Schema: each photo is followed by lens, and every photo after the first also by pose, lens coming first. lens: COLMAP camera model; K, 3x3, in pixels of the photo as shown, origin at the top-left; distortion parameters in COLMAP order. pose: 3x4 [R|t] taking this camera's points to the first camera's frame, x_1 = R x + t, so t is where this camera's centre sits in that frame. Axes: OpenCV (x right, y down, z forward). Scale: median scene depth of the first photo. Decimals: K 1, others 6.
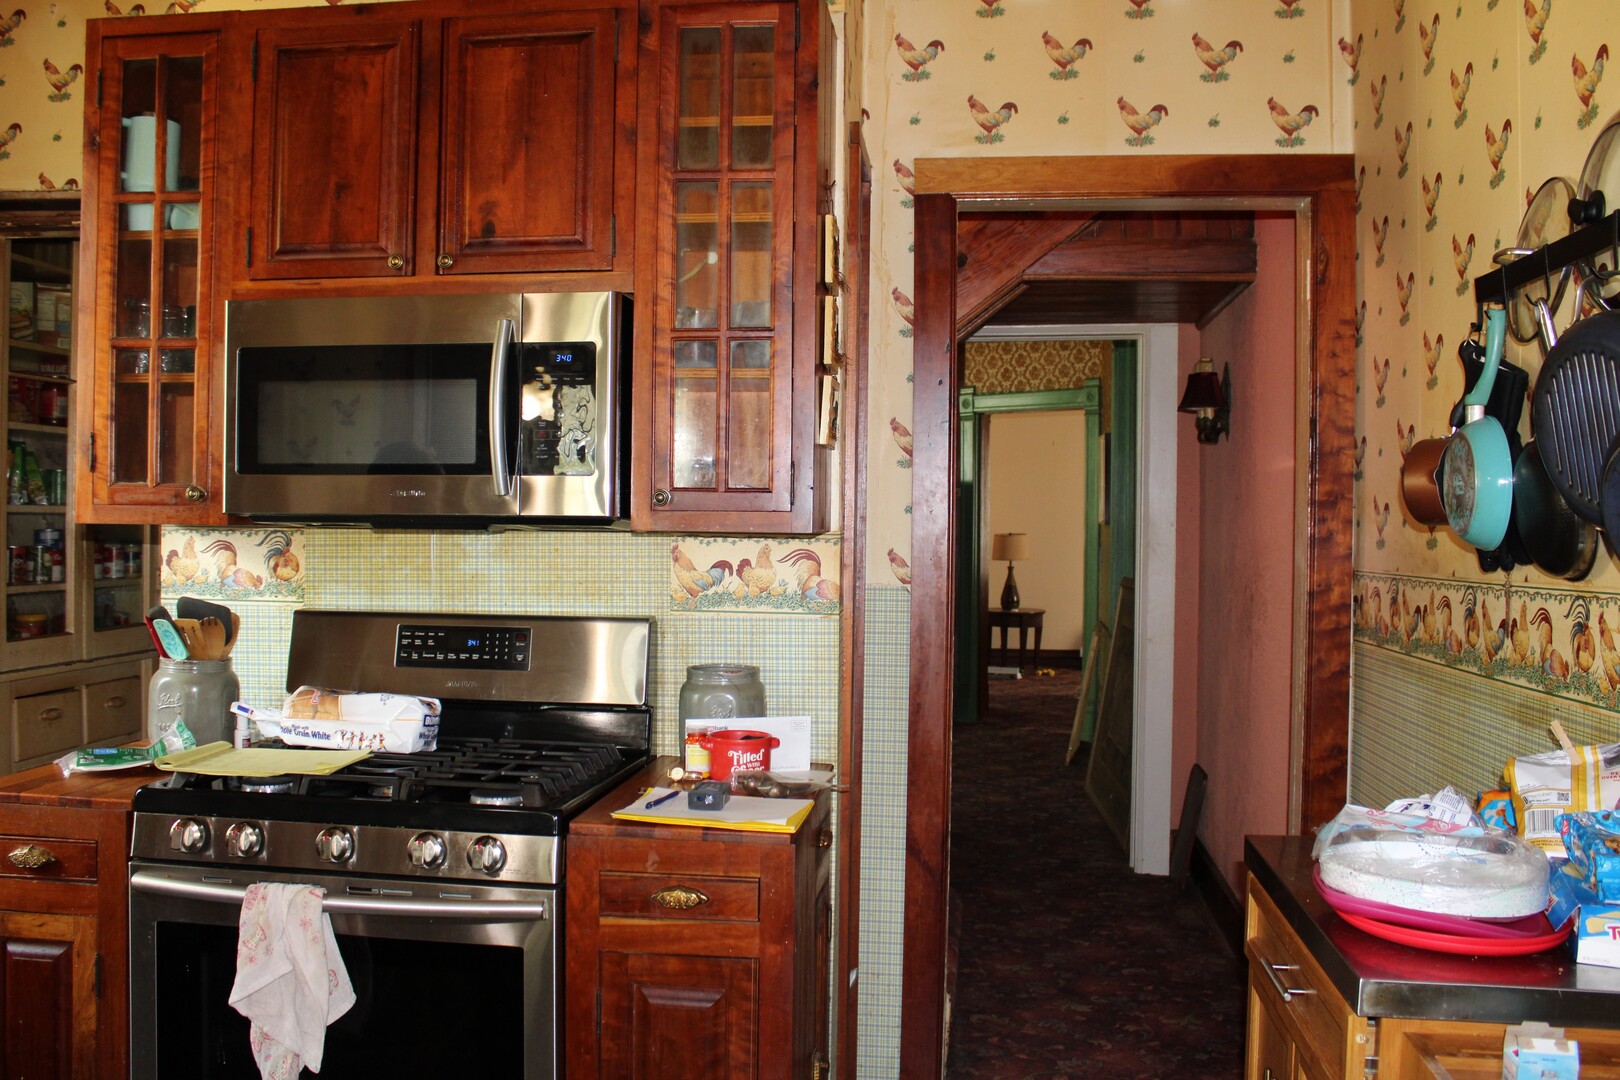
lens RADIAL K [[1377.6, 0, 802.6], [0, 1377.6, 516.7], [0, 0, 1]] dist [-0.156577, 0.134259]
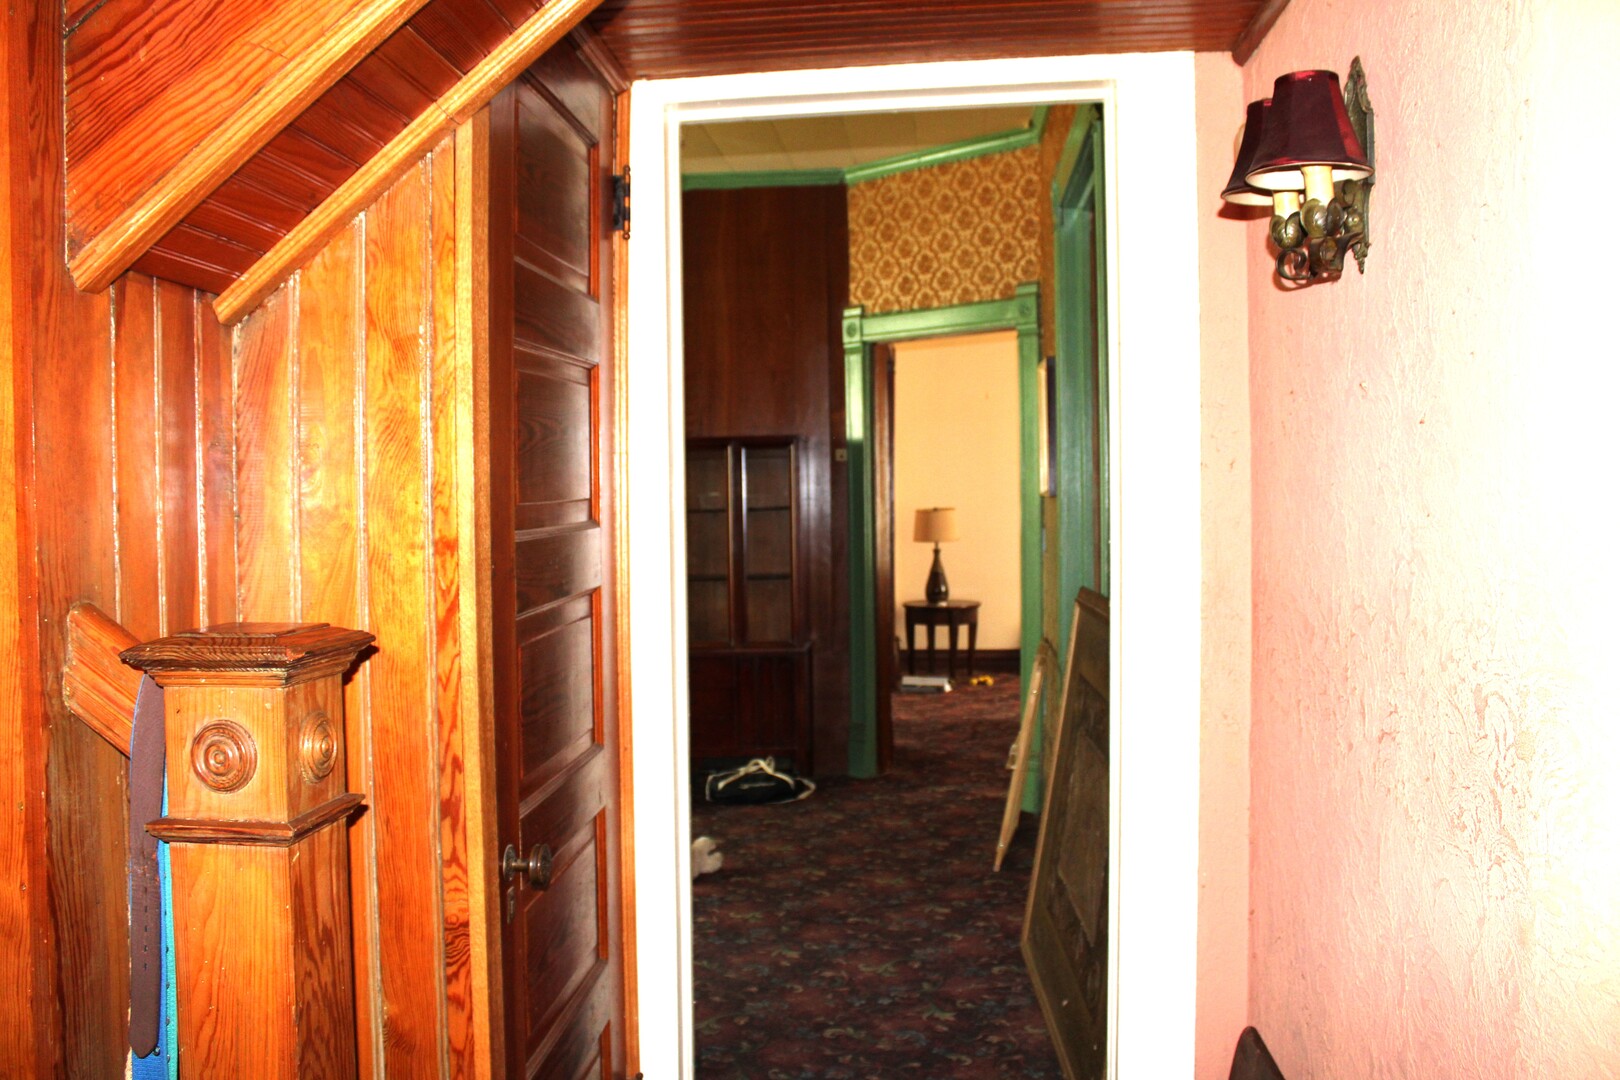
lens RADIAL K [[1377.6, 0, 802.6], [0, 1377.6, 516.7], [0, 0, 1]] dist [-0.156577, 0.134259]
pose [[0.999128, -0.021945, 0.035523, 0.268292], [0.021277, 0.999591, 0.019085, -0.000115], [-0.035928, -0.018313, 0.999187, 1.172181]]
